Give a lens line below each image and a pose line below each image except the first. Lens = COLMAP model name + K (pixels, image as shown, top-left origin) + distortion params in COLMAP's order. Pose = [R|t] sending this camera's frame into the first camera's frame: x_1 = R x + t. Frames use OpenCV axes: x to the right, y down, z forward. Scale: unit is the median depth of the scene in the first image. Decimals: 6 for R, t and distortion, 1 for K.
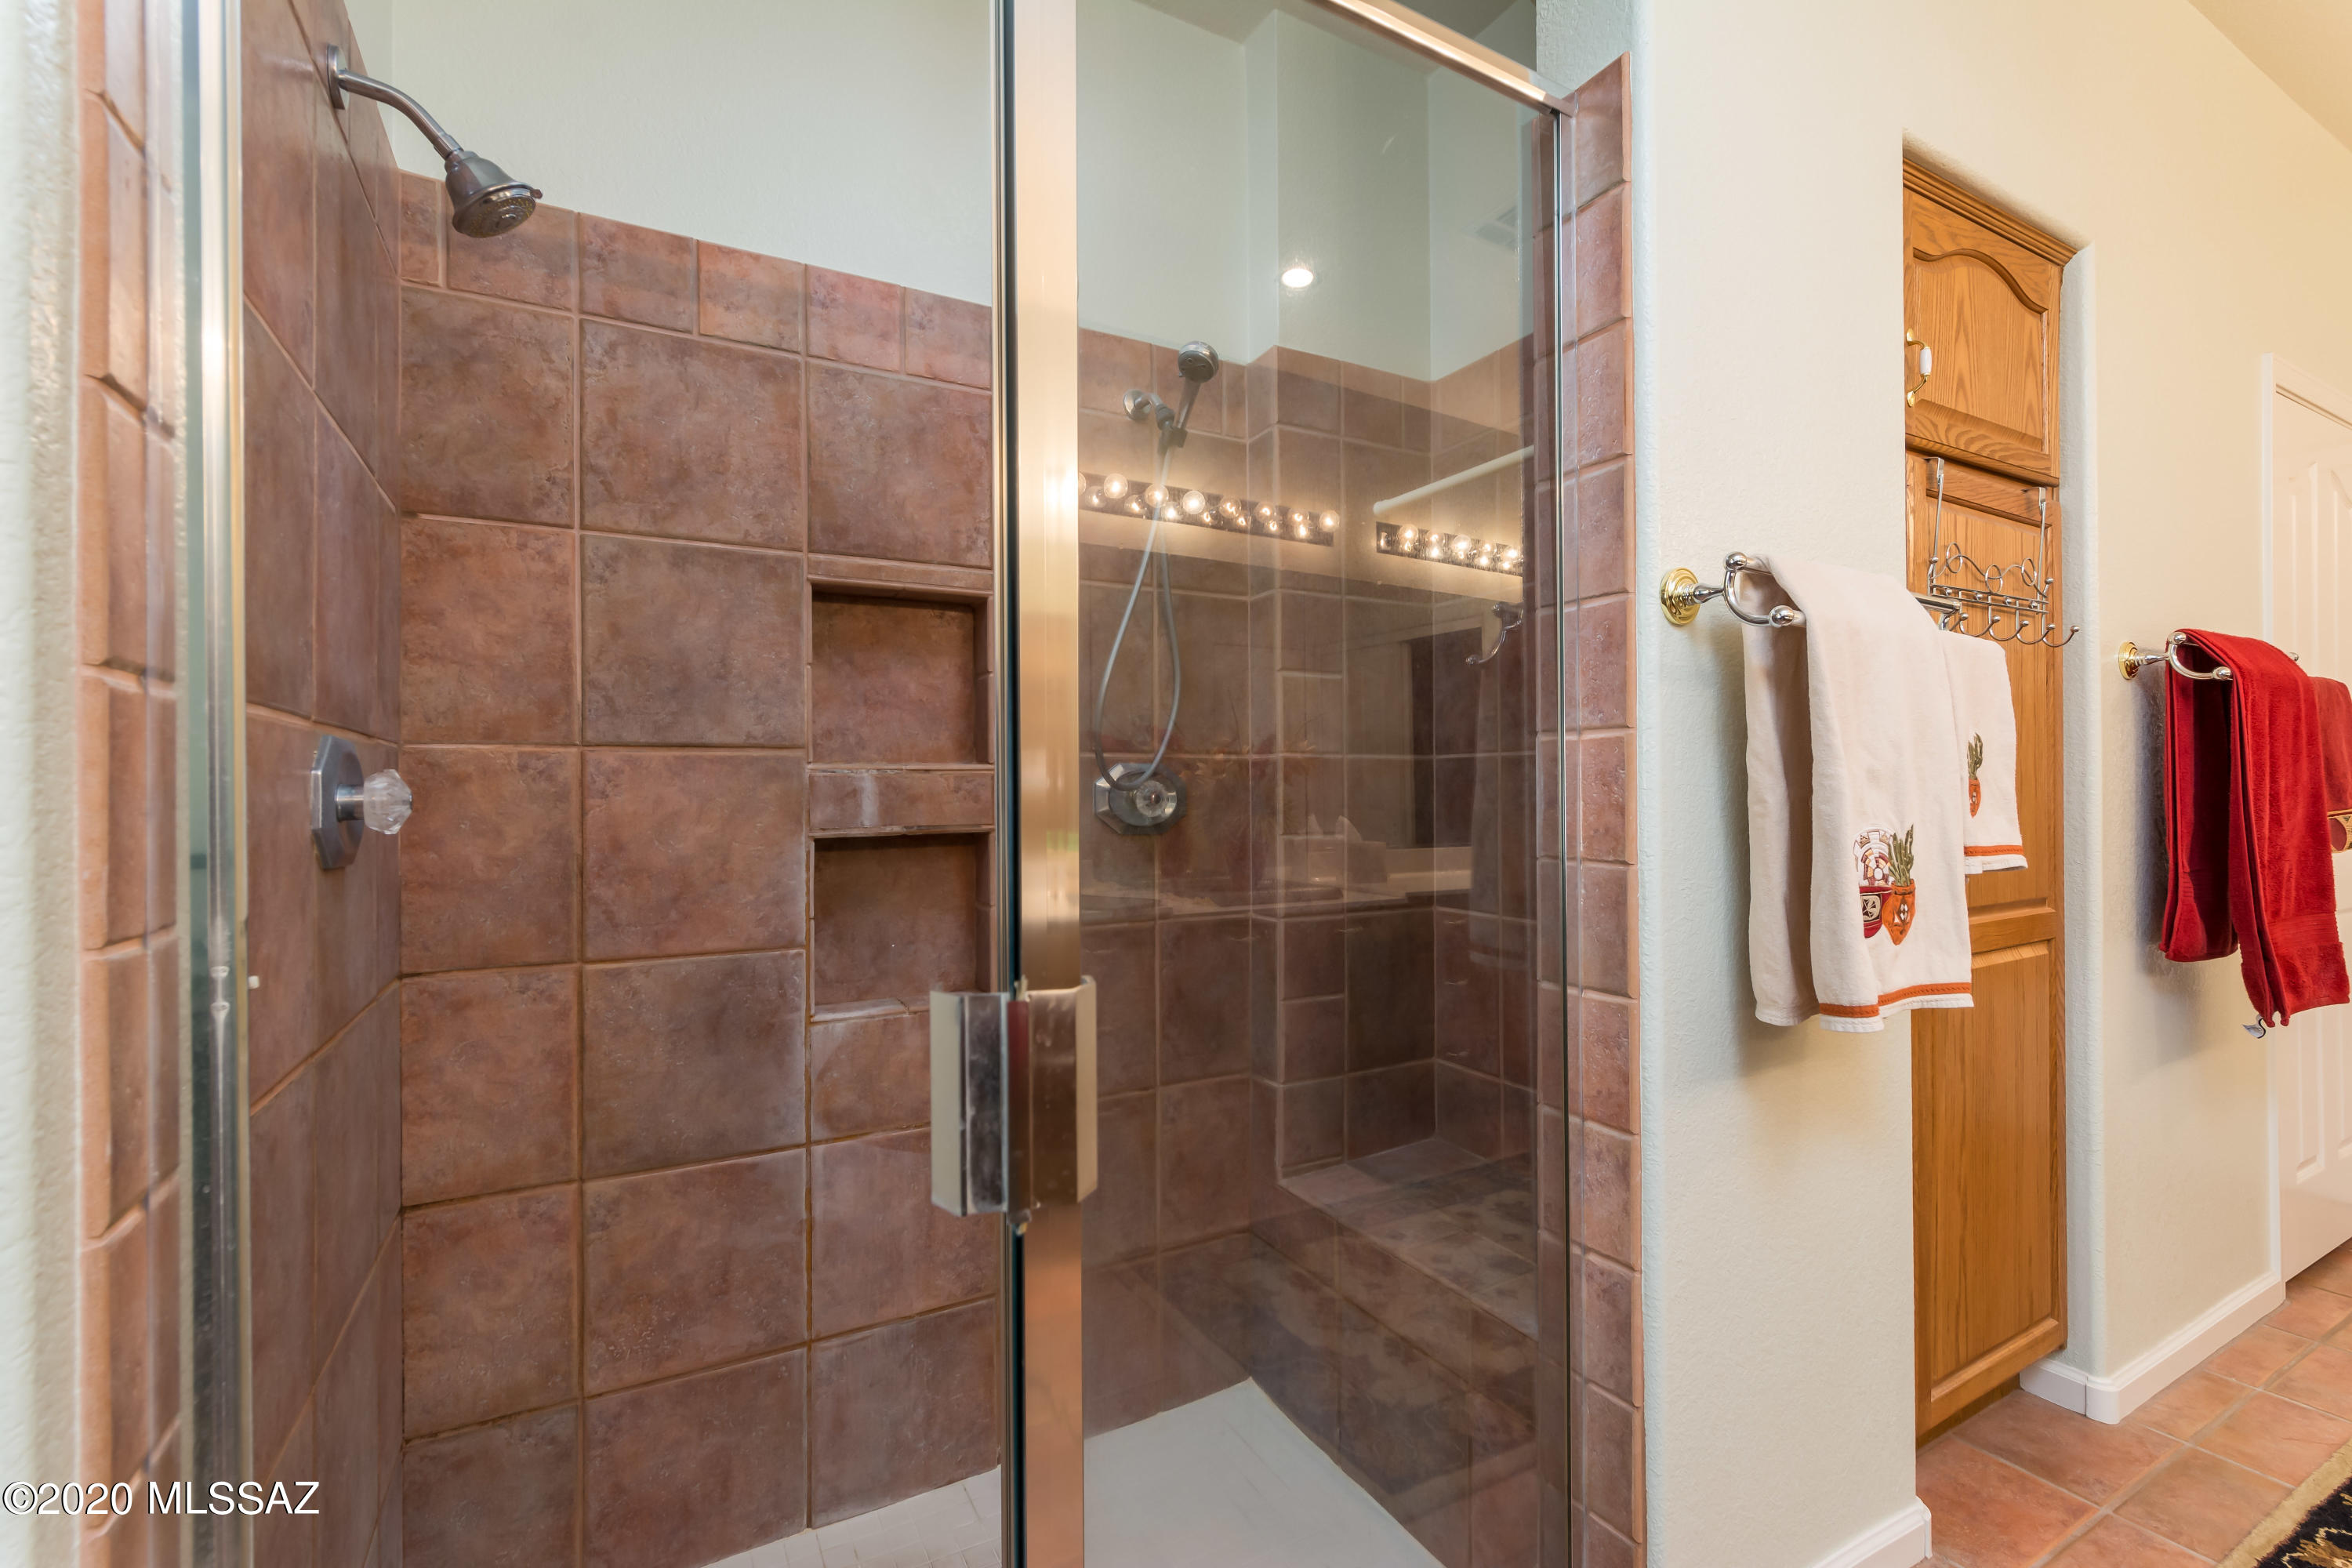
lens RADIAL K [[1022.2, 0, 1179.2], [0, 1022.2, 791.4], [0, 0, 1]] dist [0.000834, 0.000322]
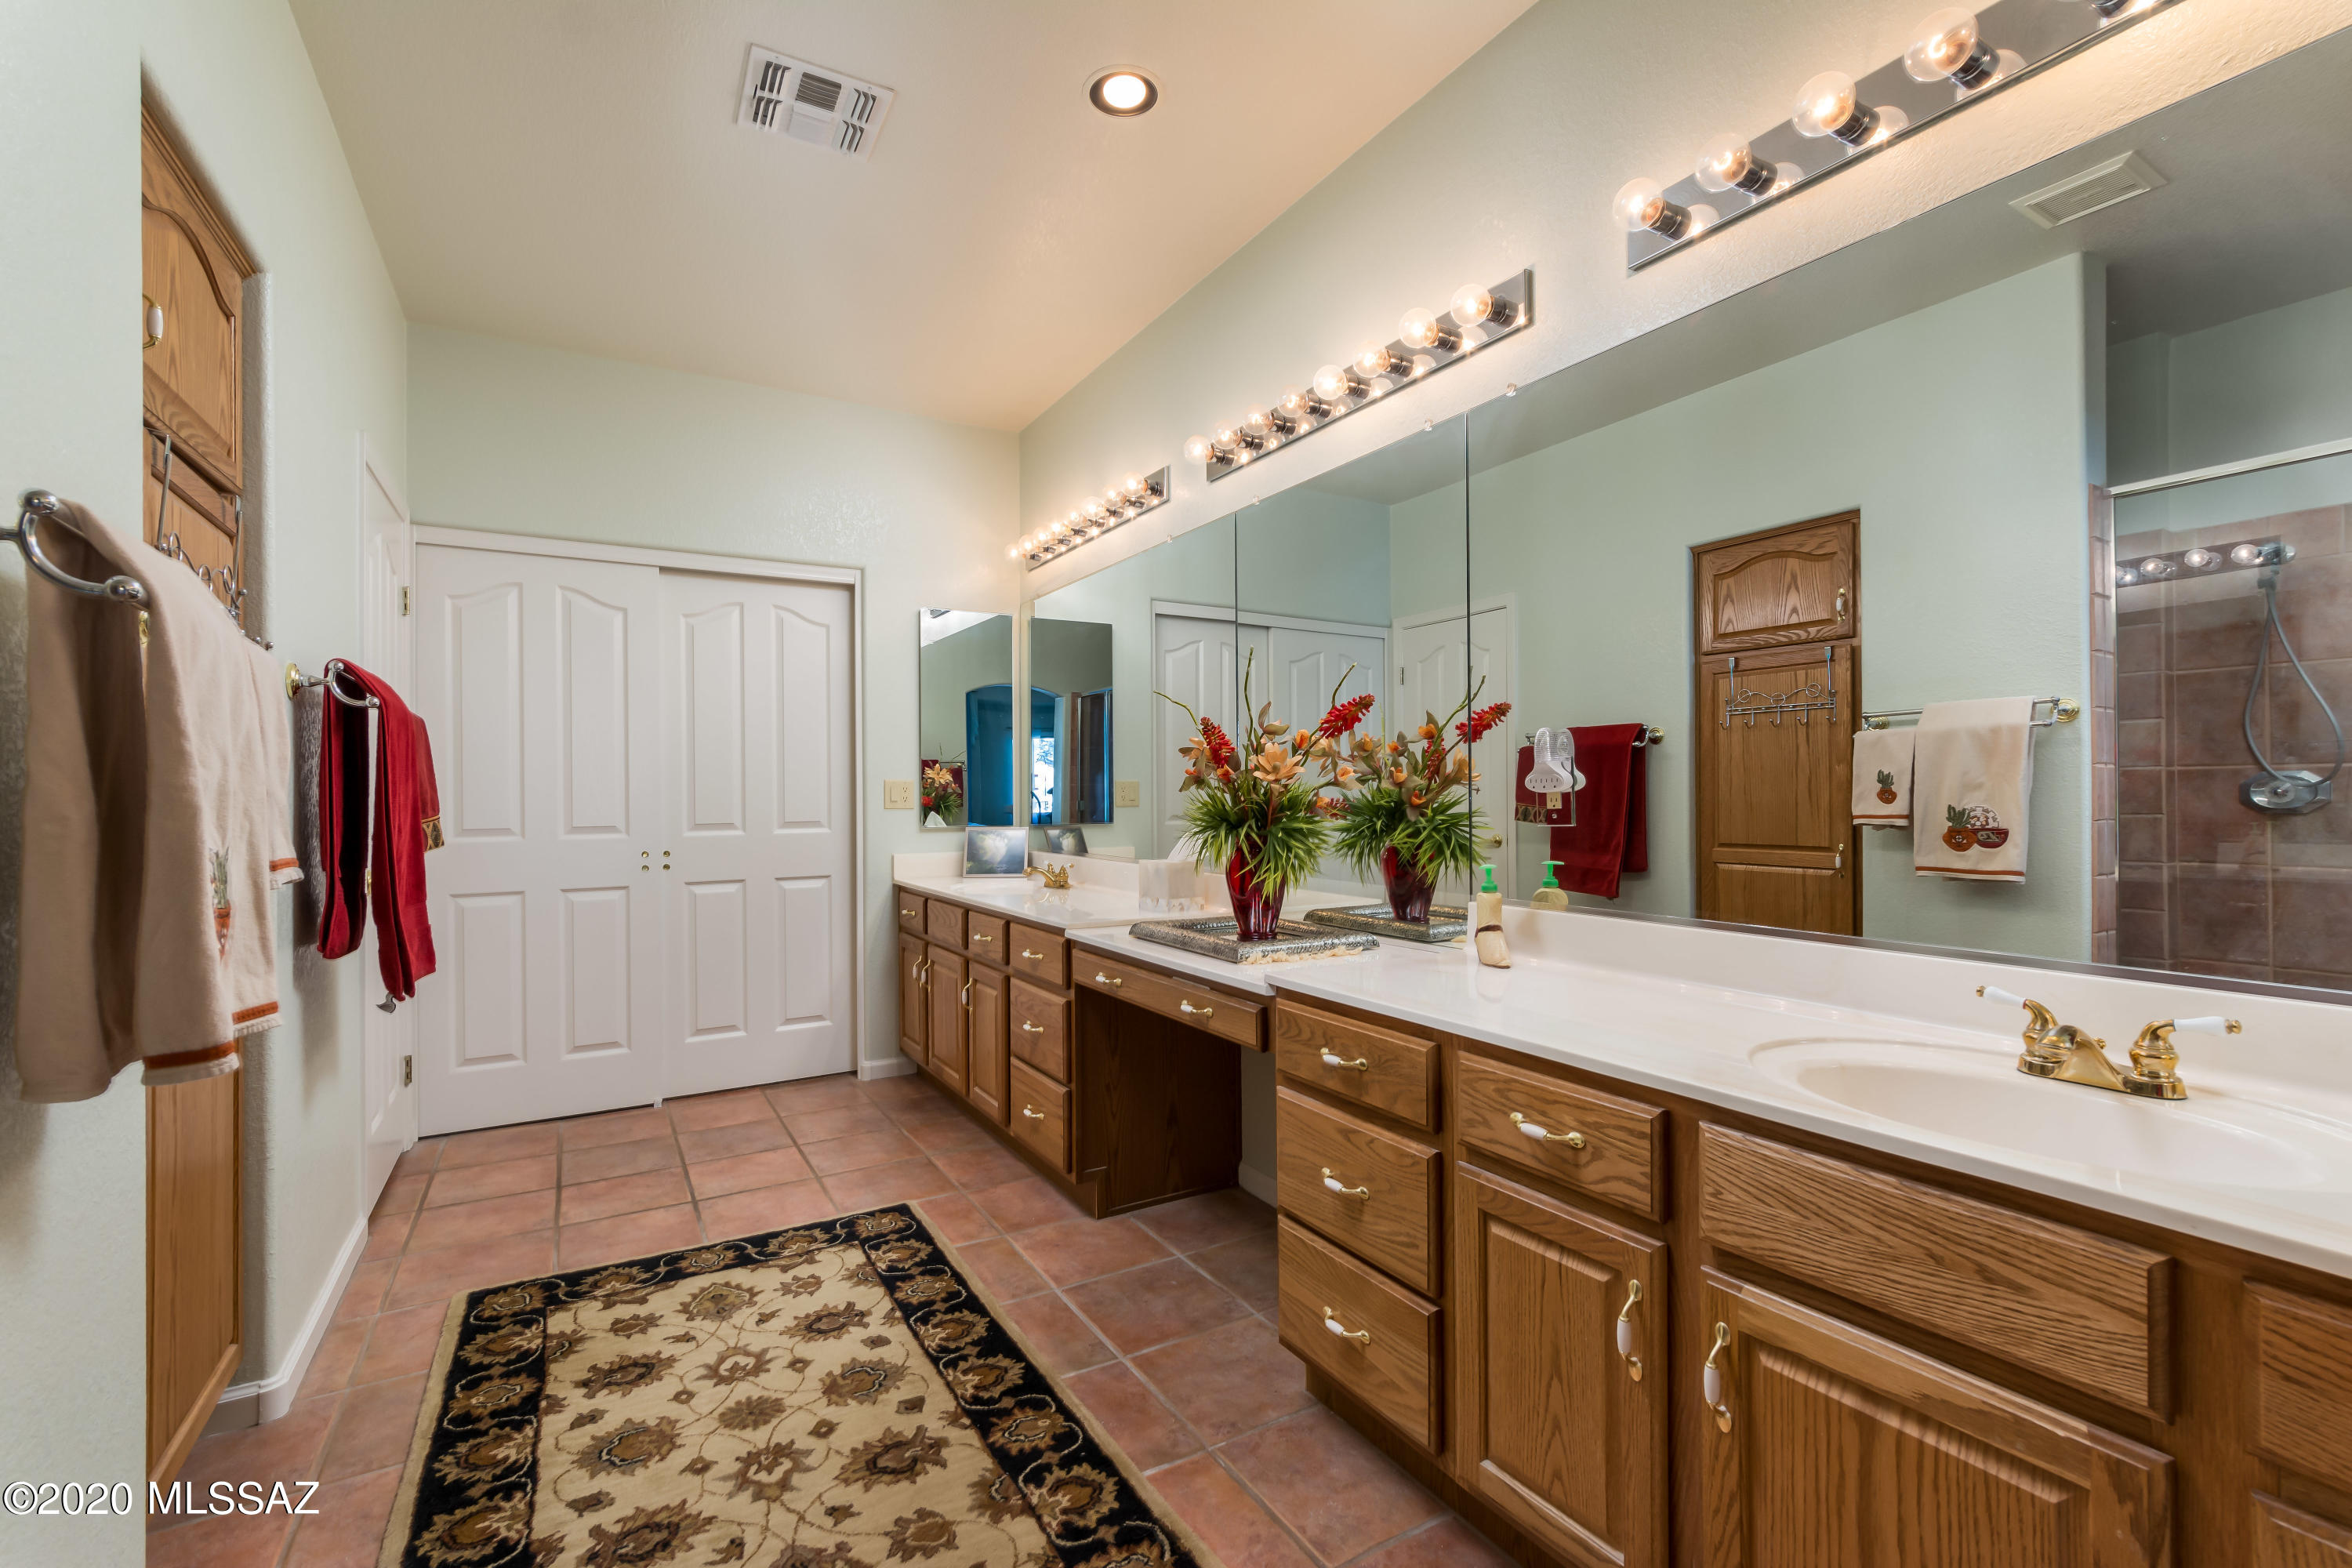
lens RADIAL K [[1022.2, 0, 1180.8], [0, 1022.2, 786.5], [0, 0, 1]] dist [0.000834, 0.000322]
pose [[-0.026370, 0.015067, 0.999539, -0.161062], [0.005959, 0.999871, -0.014915, 0.002437], [-0.999634, 0.005563, -0.026456, 0.118033]]
